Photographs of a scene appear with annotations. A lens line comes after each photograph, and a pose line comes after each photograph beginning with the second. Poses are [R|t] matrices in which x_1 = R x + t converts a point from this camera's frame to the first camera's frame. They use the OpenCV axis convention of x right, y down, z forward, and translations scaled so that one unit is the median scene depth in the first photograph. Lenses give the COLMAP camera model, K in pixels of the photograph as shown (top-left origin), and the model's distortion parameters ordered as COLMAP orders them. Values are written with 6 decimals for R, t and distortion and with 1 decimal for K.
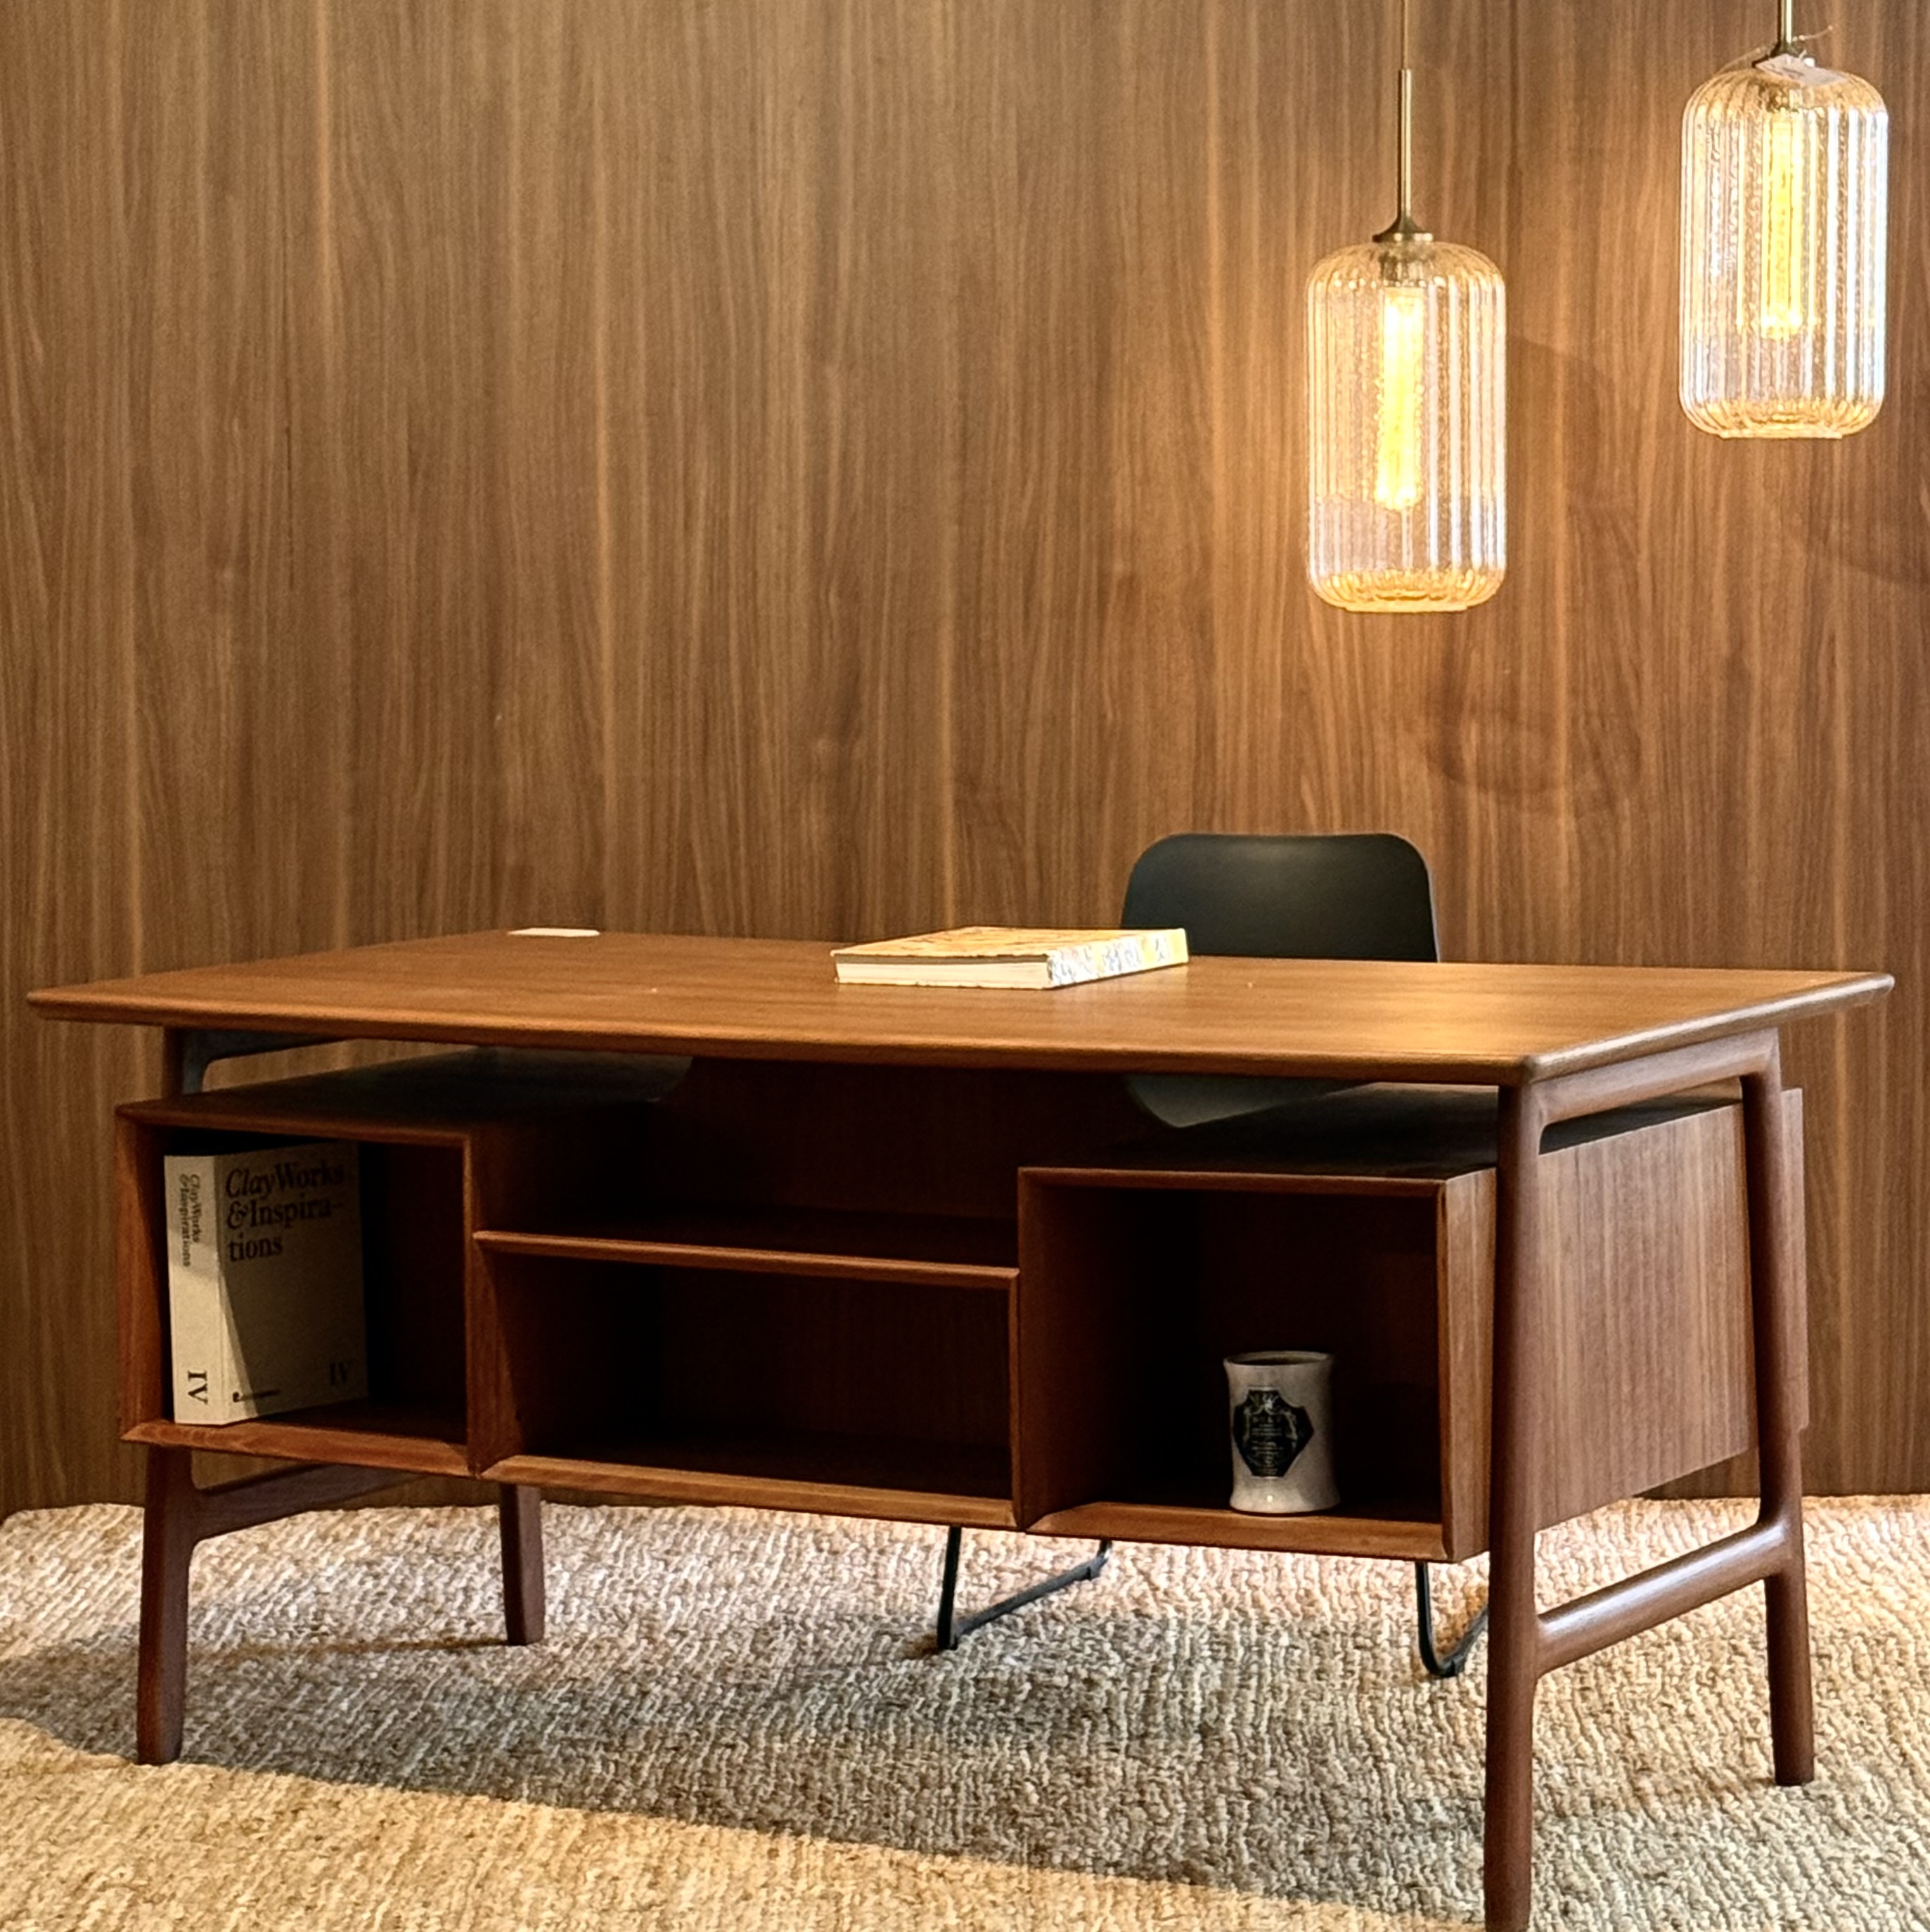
lens RADIAL K [[5701.2, 0, 634.2], [0, 5701.2, 850.6], [0, 0, 1]] dist [0.045088, 0.367588]
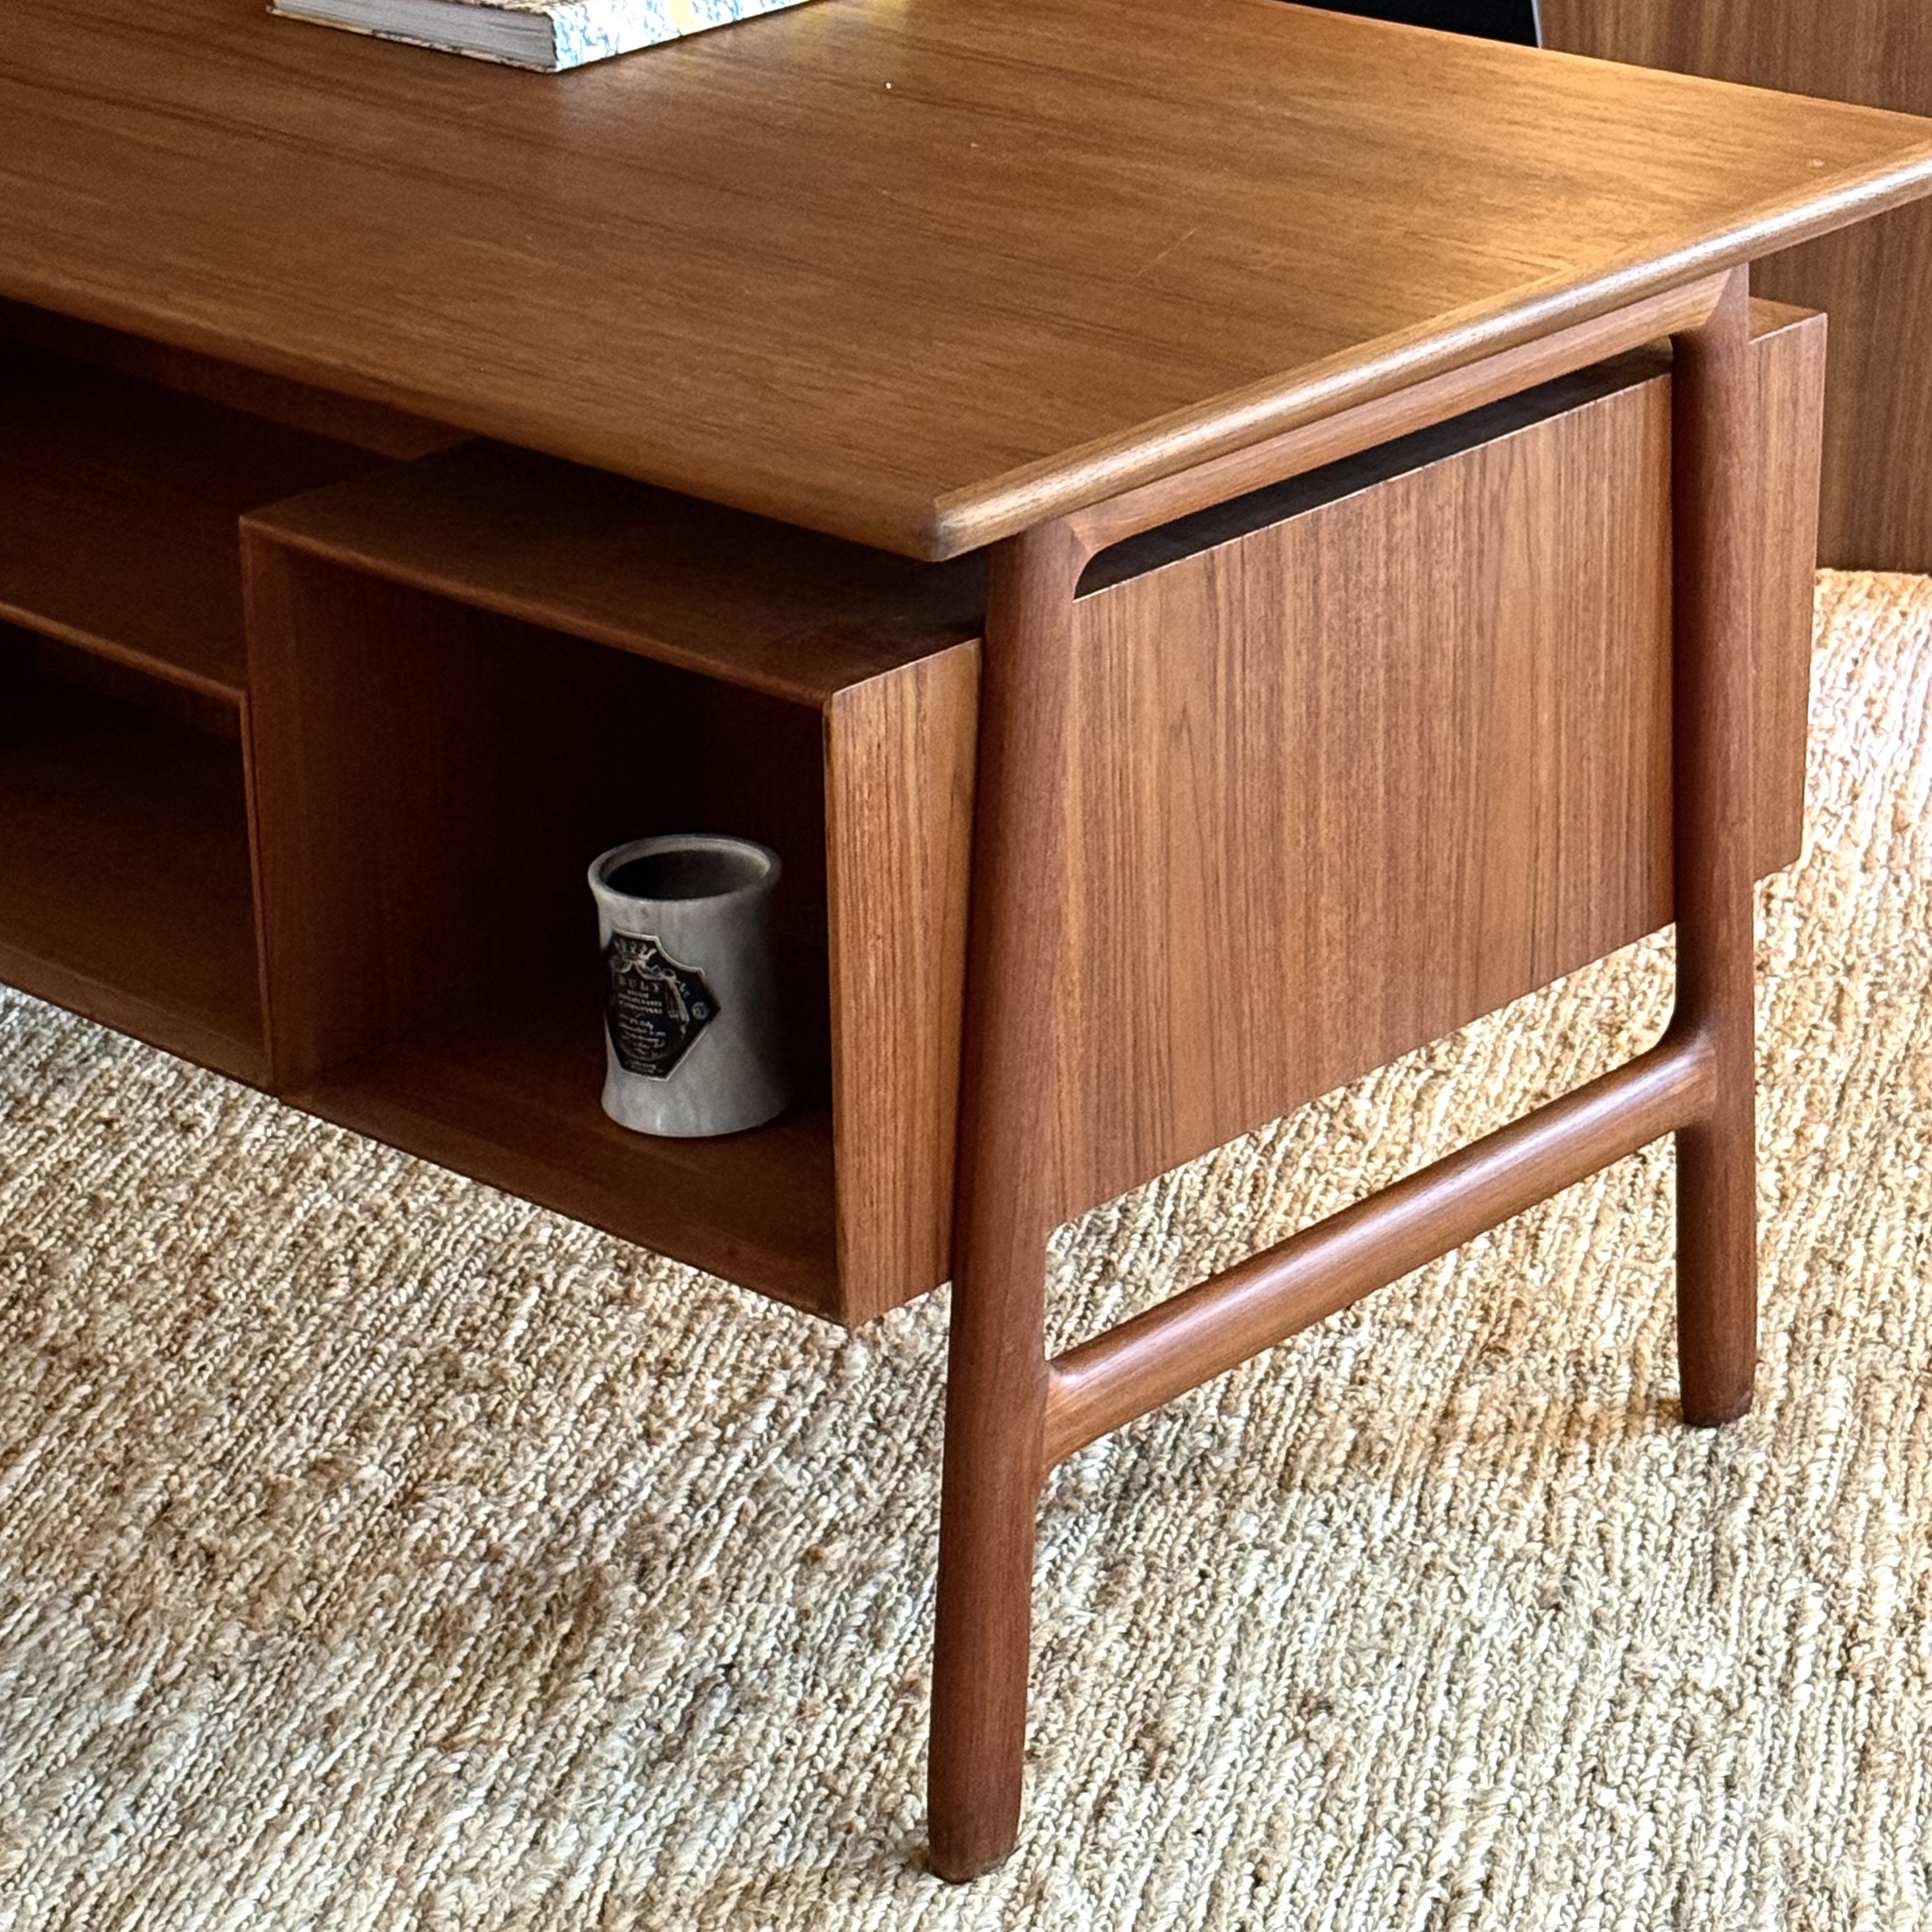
lens RADIAL K [[5701.0, 0, 966.0], [0, 5701.0, 966.0], [0, 0, 1]] dist [0.045088, 0.367588]
pose [[0.983783, 0.082430, -0.159298, 0.212174], [-0.022654, 0.938131, 0.345540, -0.093232], [0.177925, -0.336327, 0.924785, 0.421059]]
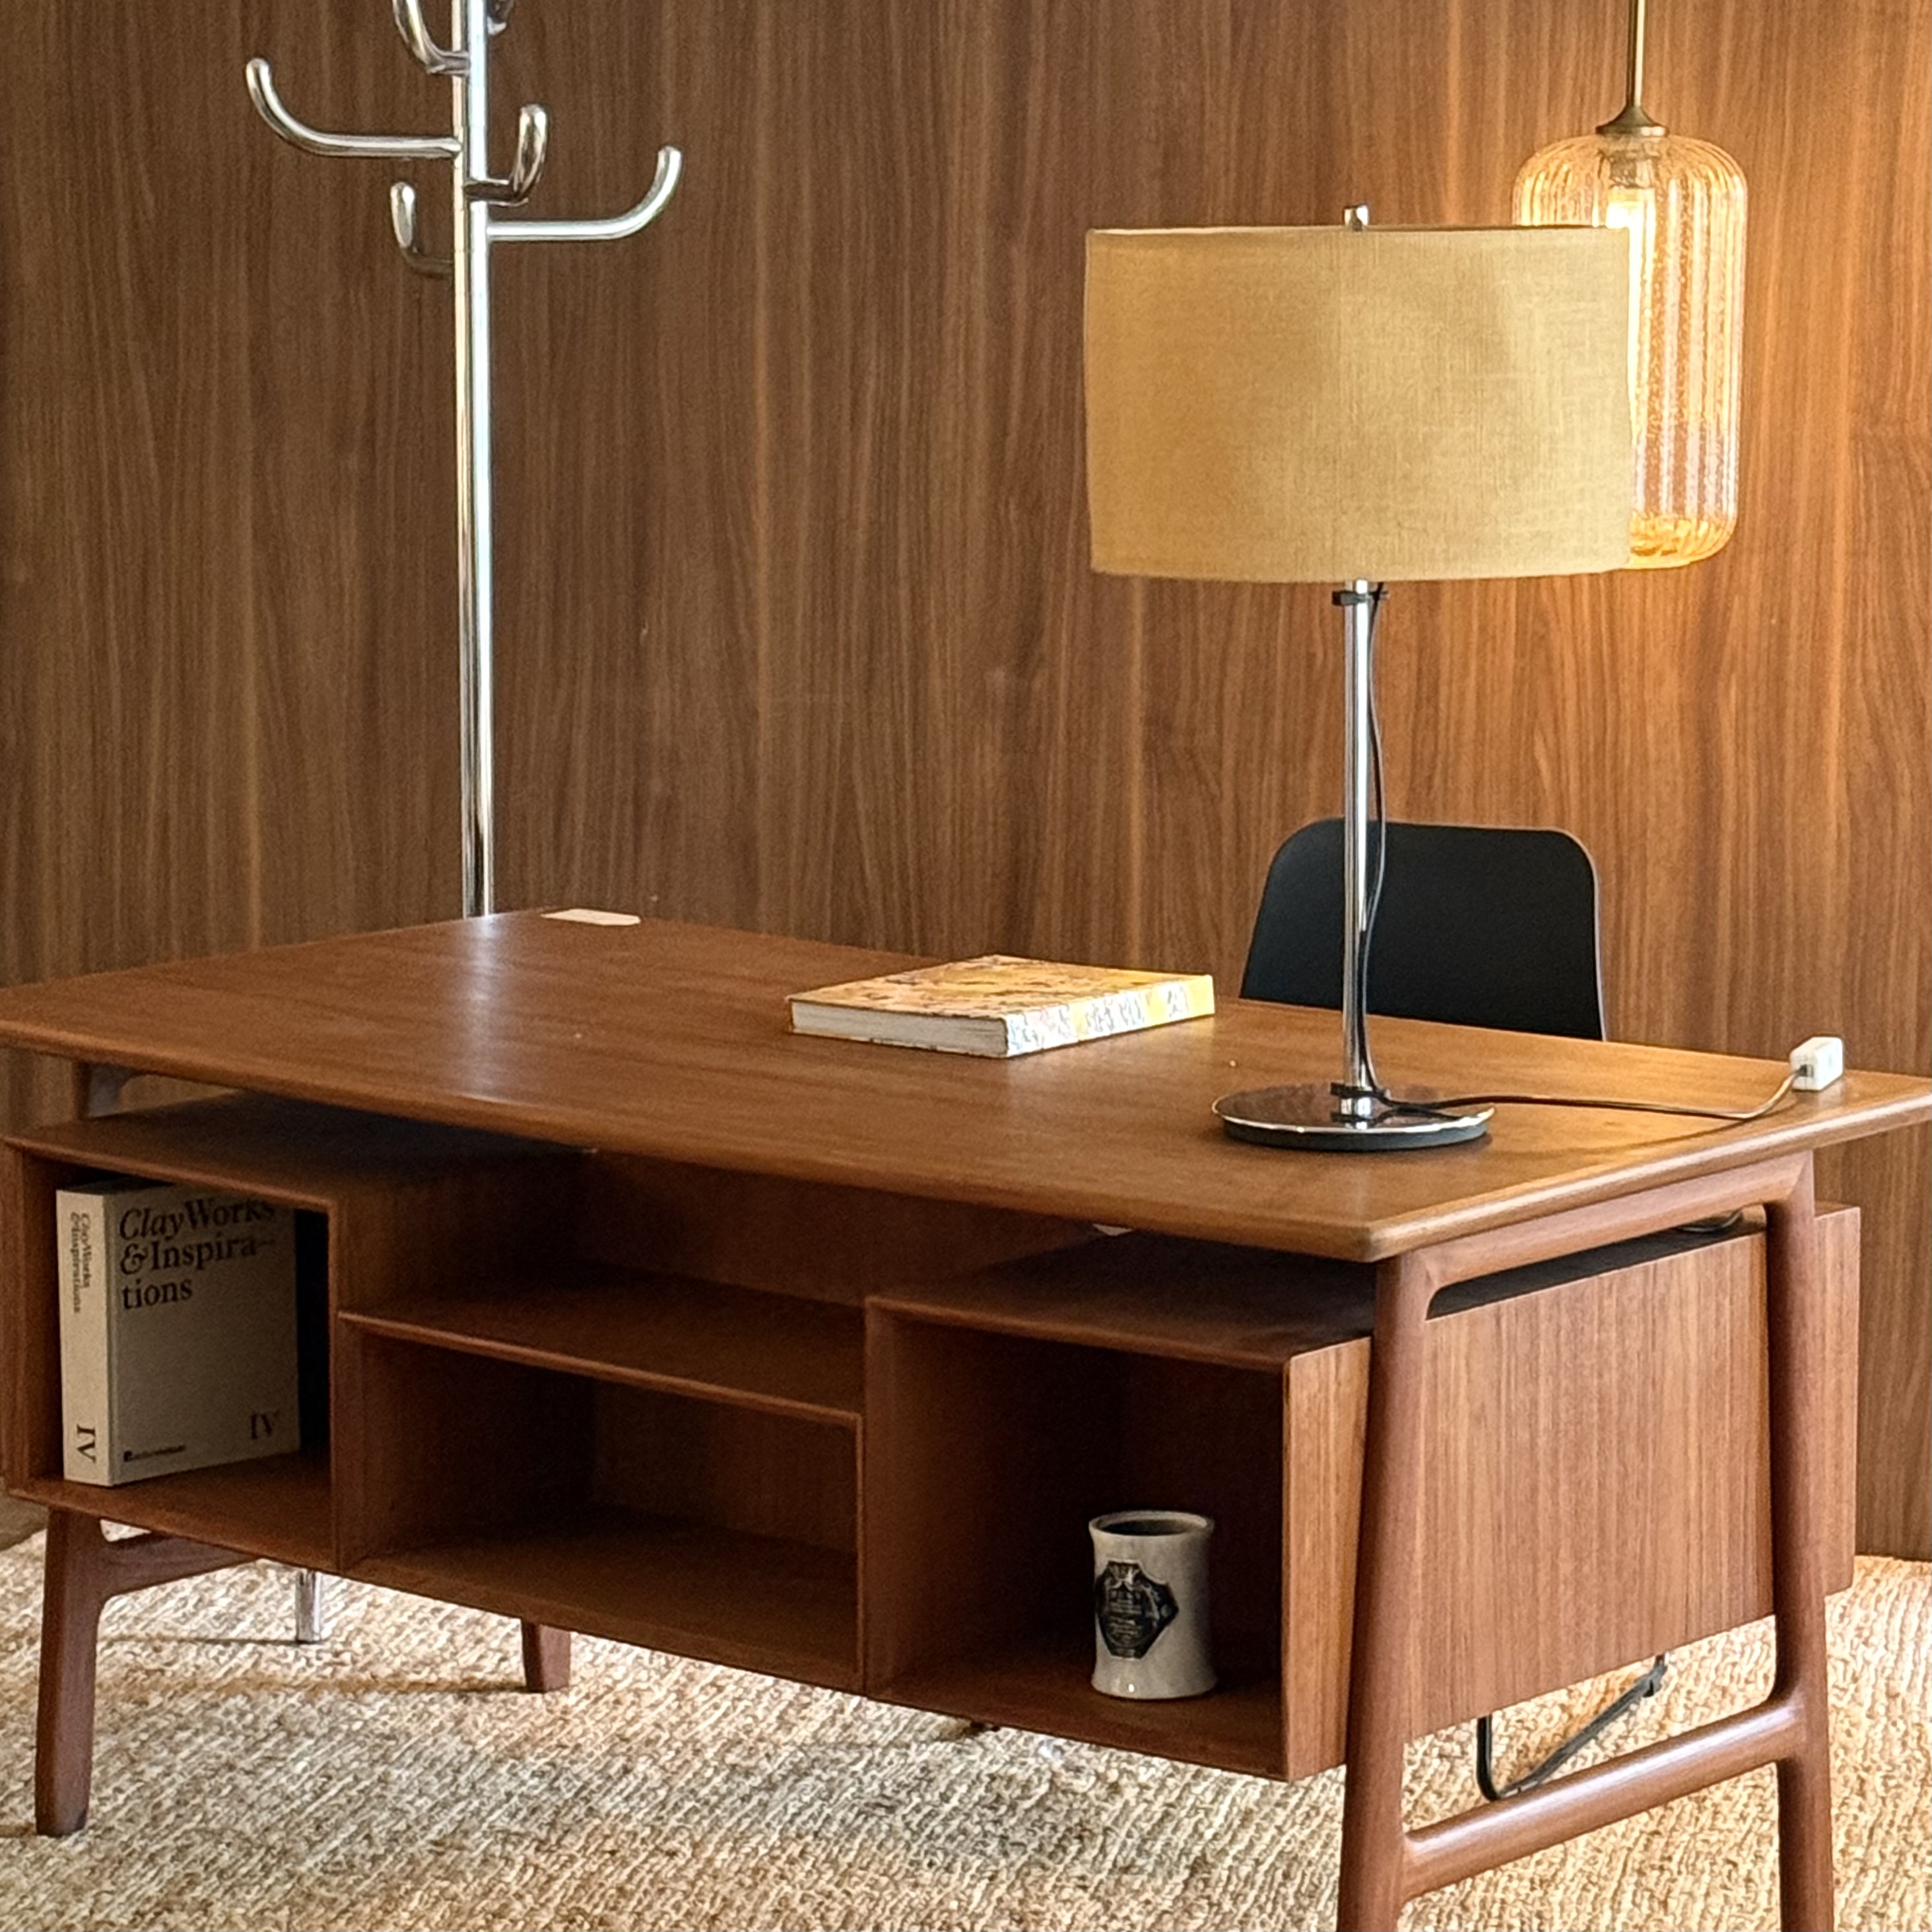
lens RADIAL K [[6359.8, 0, 966.0], [0, 6359.8, 966.0], [0, 0, 1]] dist [0.266996, -3.699148]
pose [[0.990447, 0.044517, -0.130510, 0.190708], [-0.030953, 0.994078, 0.104171, -0.091770], [0.134374, -0.099136, 0.985959, 0.016339]]
